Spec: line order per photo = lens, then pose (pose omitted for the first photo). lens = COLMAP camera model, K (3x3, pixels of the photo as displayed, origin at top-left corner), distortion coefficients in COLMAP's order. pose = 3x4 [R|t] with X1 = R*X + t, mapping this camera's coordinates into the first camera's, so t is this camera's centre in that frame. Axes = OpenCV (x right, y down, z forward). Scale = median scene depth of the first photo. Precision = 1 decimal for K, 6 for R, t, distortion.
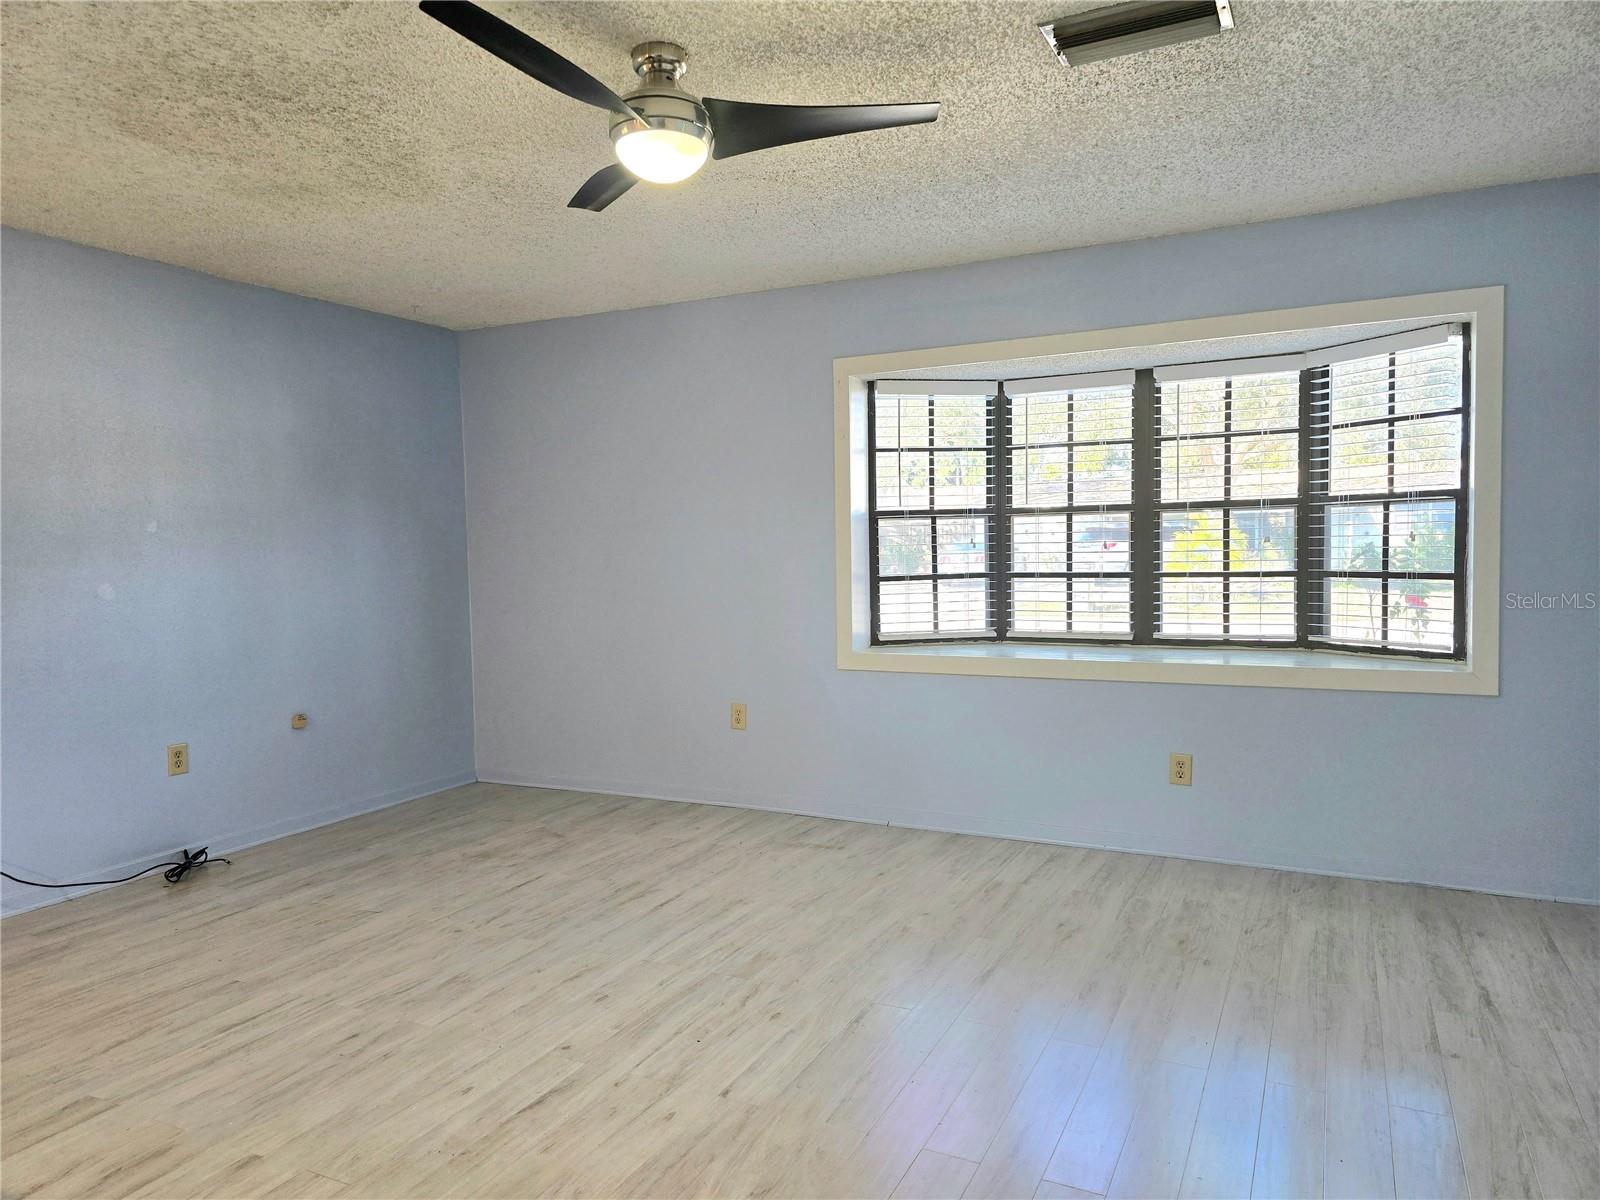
lens RADIAL K [[1078.9, 0, 793.6], [0, 1078.9, 600.7], [0, 0, 1]] dist [0.055268, -0.045581]
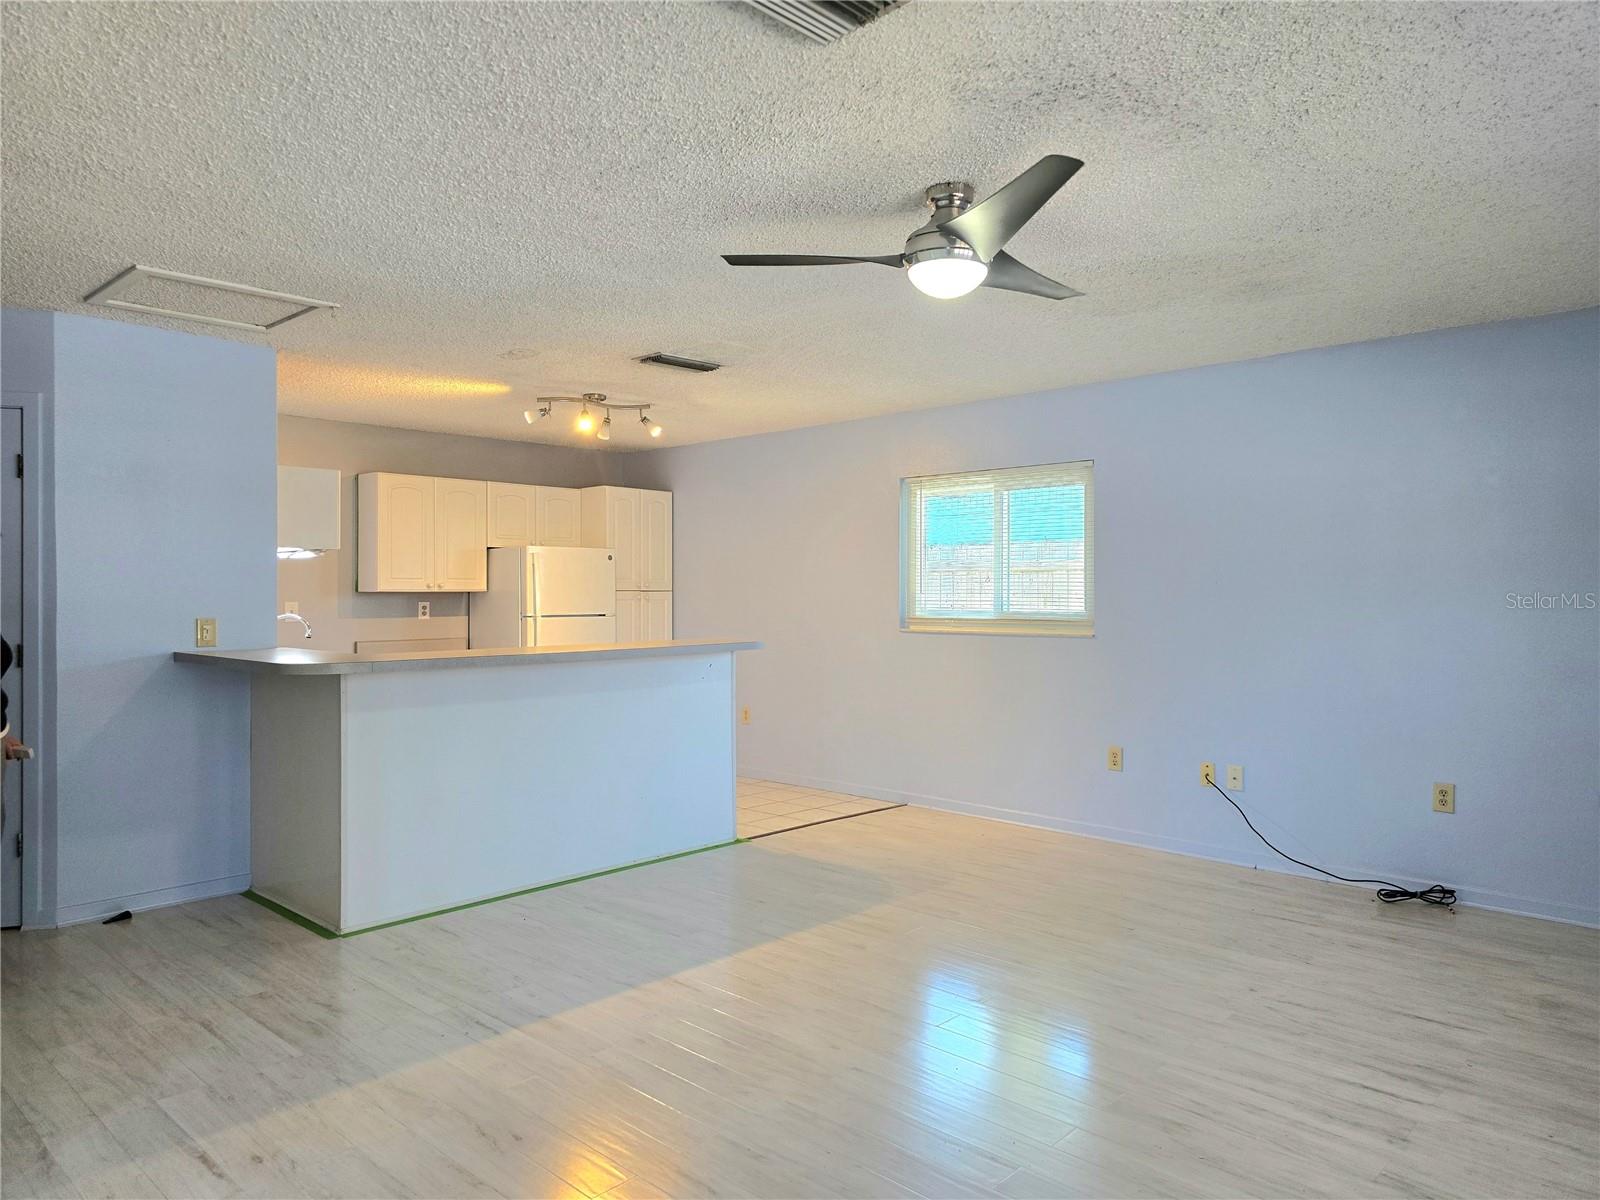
lens RADIAL K [[1078.9, 0, 813.6], [0, 1078.9, 593.2], [0, 0, 1]] dist [0.055268, -0.045581]
pose [[-0.288253, 0.021239, -0.957319, 0.692163], [-0.046461, 0.998266, 0.036137, -0.068044], [0.956426, 0.054894, -0.286767, 0.817392]]
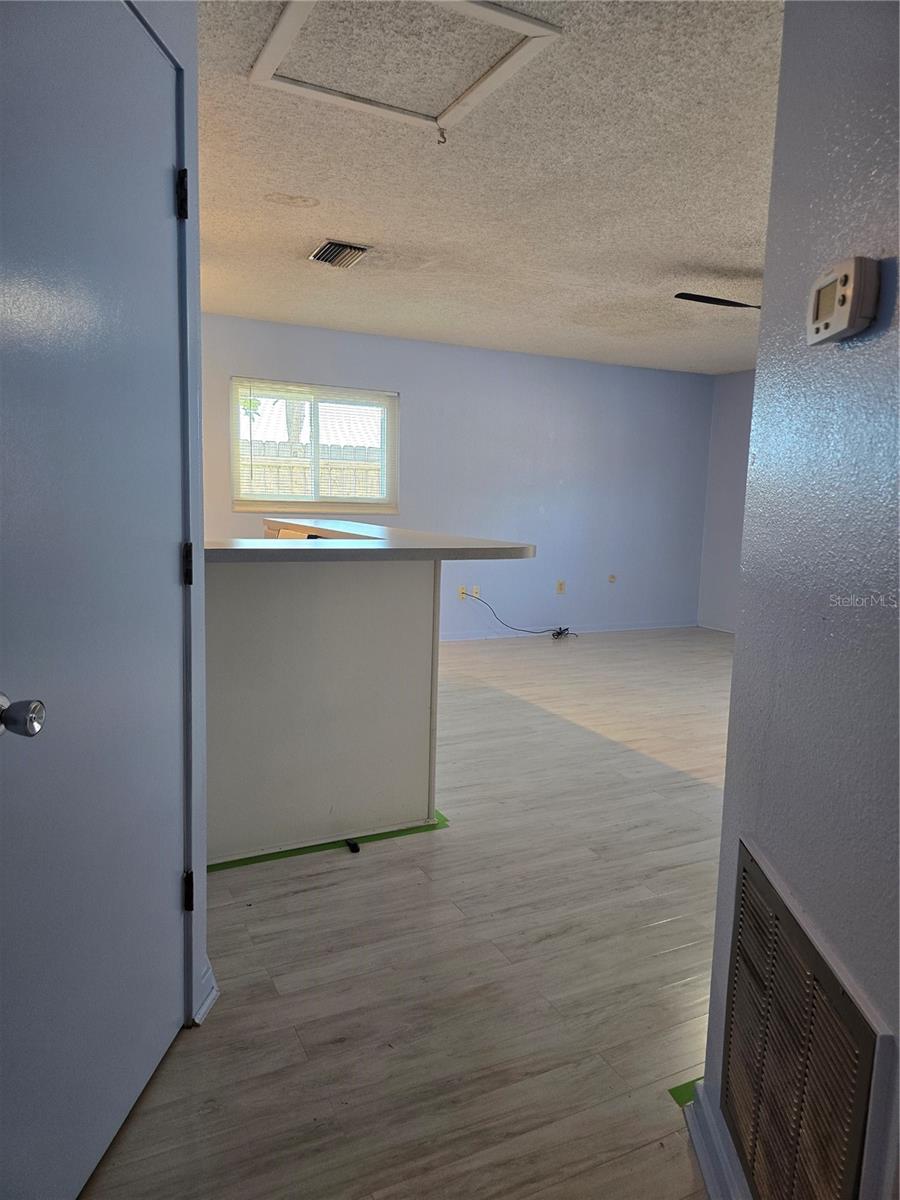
lens RADIAL K [[809.2, 0, 448.5], [0, 809.2, 610.2], [0, 0, 1]] dist [0.055268, -0.045581]
pose [[0.804589, 0.125624, -0.580392, 0.249781], [-0.076200, 0.991129, 0.108891, 0.034448], [0.588923, -0.043387, 0.807024, -0.540803]]
